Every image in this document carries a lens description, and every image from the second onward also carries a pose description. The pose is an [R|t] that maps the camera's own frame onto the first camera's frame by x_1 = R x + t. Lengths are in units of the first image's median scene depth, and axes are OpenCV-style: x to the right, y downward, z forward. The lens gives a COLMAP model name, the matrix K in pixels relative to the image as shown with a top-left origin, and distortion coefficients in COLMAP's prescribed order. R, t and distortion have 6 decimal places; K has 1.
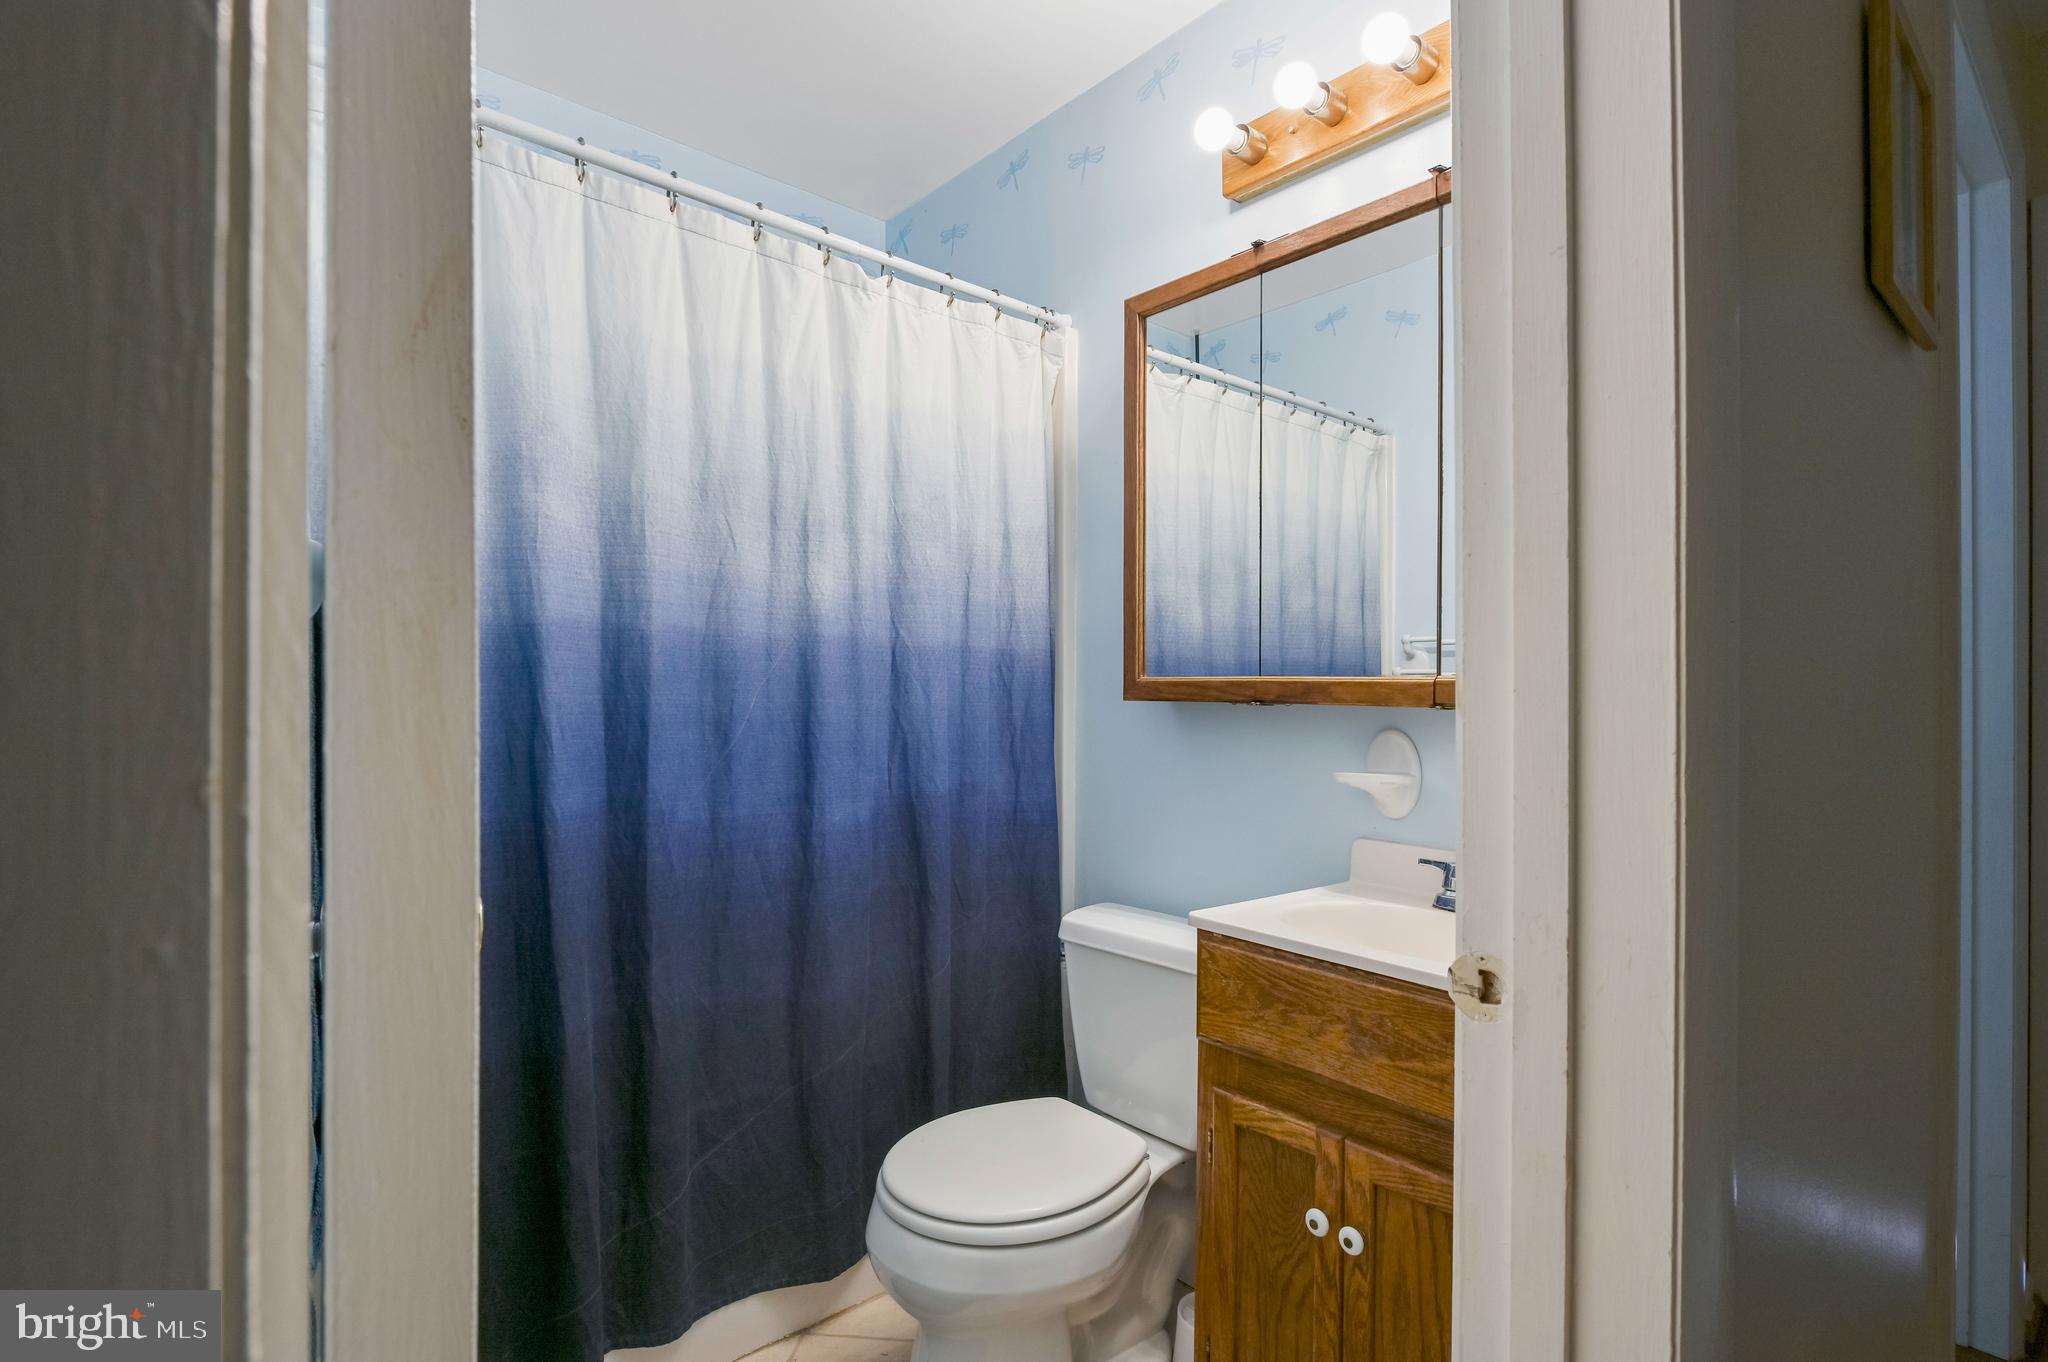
lens RADIAL K [[1016.2, 0, 1024.0], [0, 1016.2, 681.0], [0, 0, 1]] dist [-0.002895, -0.000212]
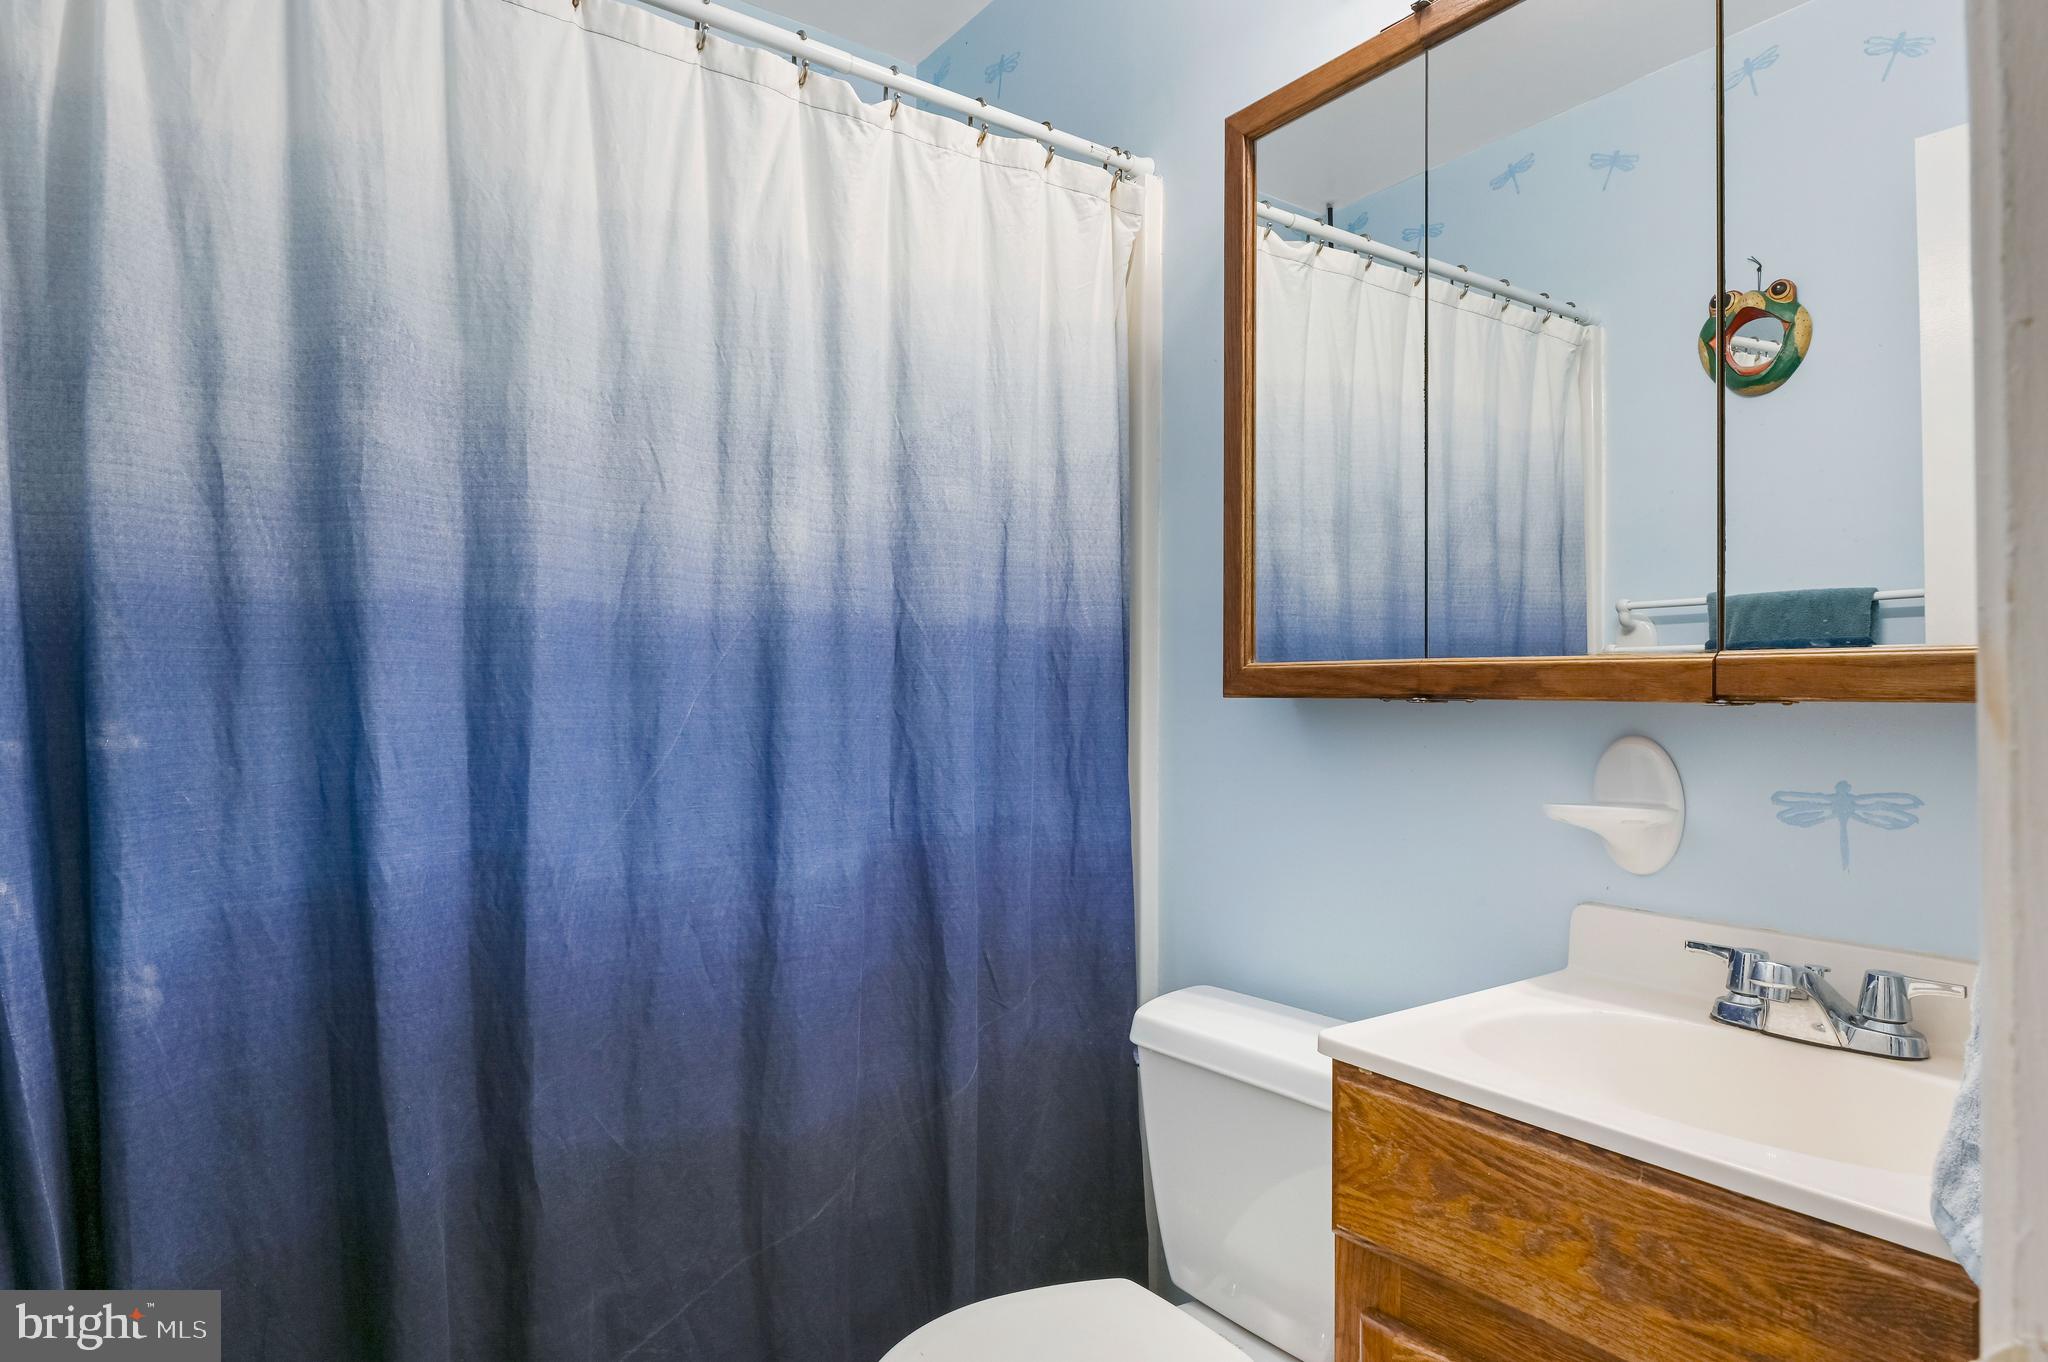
lens RADIAL K [[1202.2, 0, 1036.2], [0, 1202.2, 776.7], [0, 0, 1]] dist [0.007178, 0.000954]
pose [[0.997536, -0.010858, -0.069314, 0.027183], [0.016779, 0.996203, 0.085423, 0.000640], [0.068123, -0.086375, 0.993931, 0.175140]]
